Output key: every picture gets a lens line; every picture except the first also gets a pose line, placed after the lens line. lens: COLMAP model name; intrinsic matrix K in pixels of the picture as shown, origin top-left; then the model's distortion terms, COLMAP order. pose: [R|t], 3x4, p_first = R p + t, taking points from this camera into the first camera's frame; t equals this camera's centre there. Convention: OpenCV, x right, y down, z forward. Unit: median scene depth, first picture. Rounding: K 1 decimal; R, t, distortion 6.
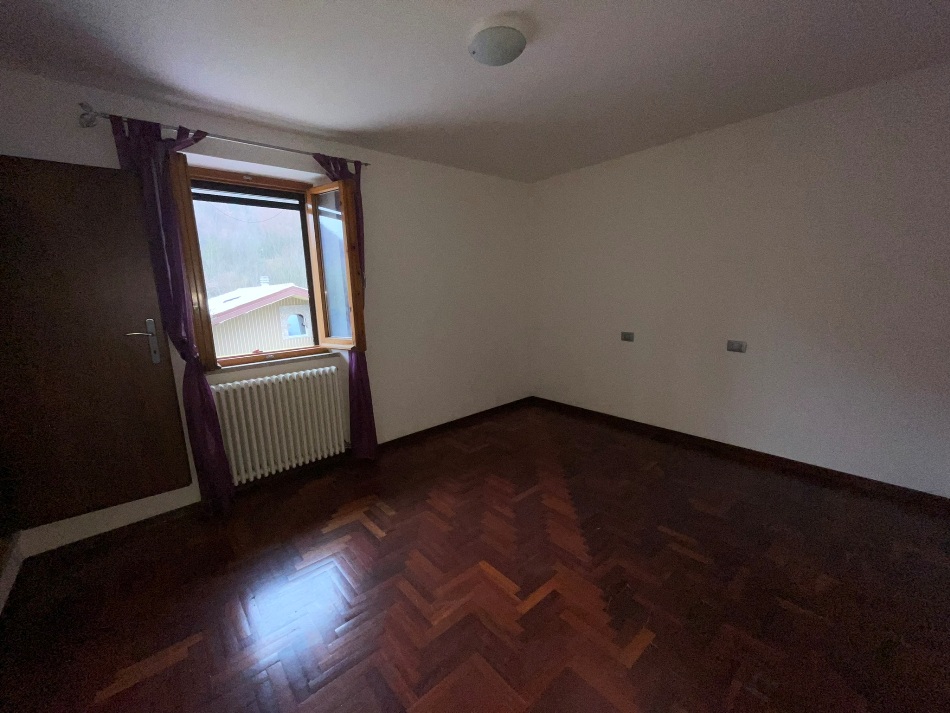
lens RADIAL K [[383.6, 0, 471.6], [0, 383.6, 356.1], [0, 0, 1]] dist [-0.008367, -0.000344]
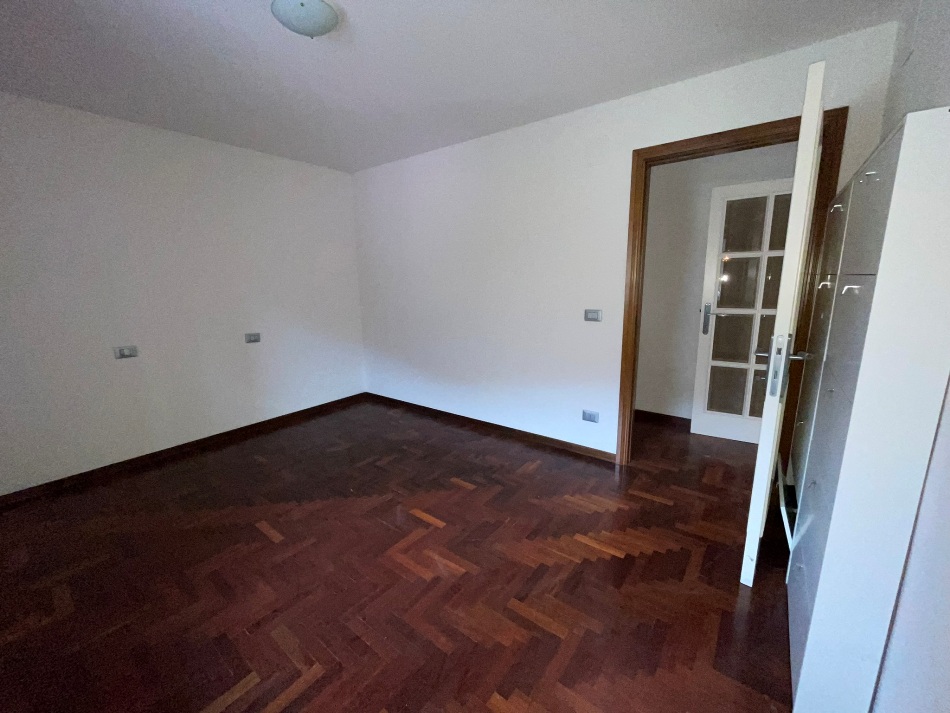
lens RADIAL K [[383.6, 0, 476.7], [0, 383.6, 357.2], [0, 0, 1]] dist [-0.008367, -0.000344]
pose [[-0.206175, -0.159032, 0.965505, -0.672414], [0.193390, 0.960620, 0.199524, -0.078334], [-0.959214, 0.227856, -0.167301, 0.615338]]
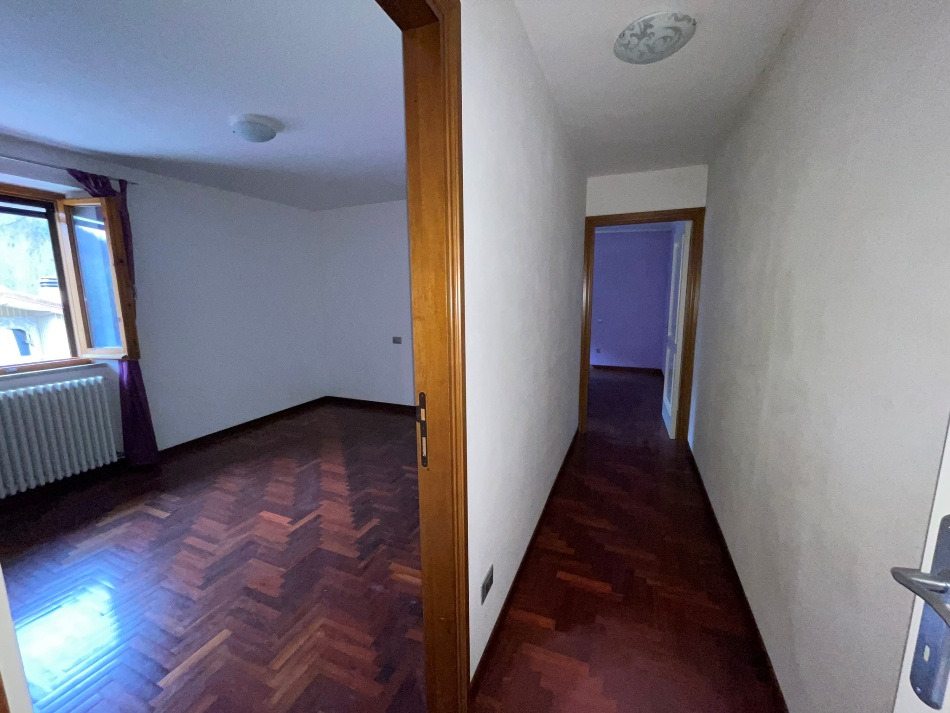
lens RADIAL K [[383.6, 0, 475.3], [0, 383.6, 357.2], [0, 0, 1]] dist [-0.008367, -0.000344]
pose [[0.893753, -0.045521, 0.446244, 0.087229], [0.057853, 0.998226, -0.014042, 0.053876], [-0.444813, 0.038367, 0.894801, -0.375228]]
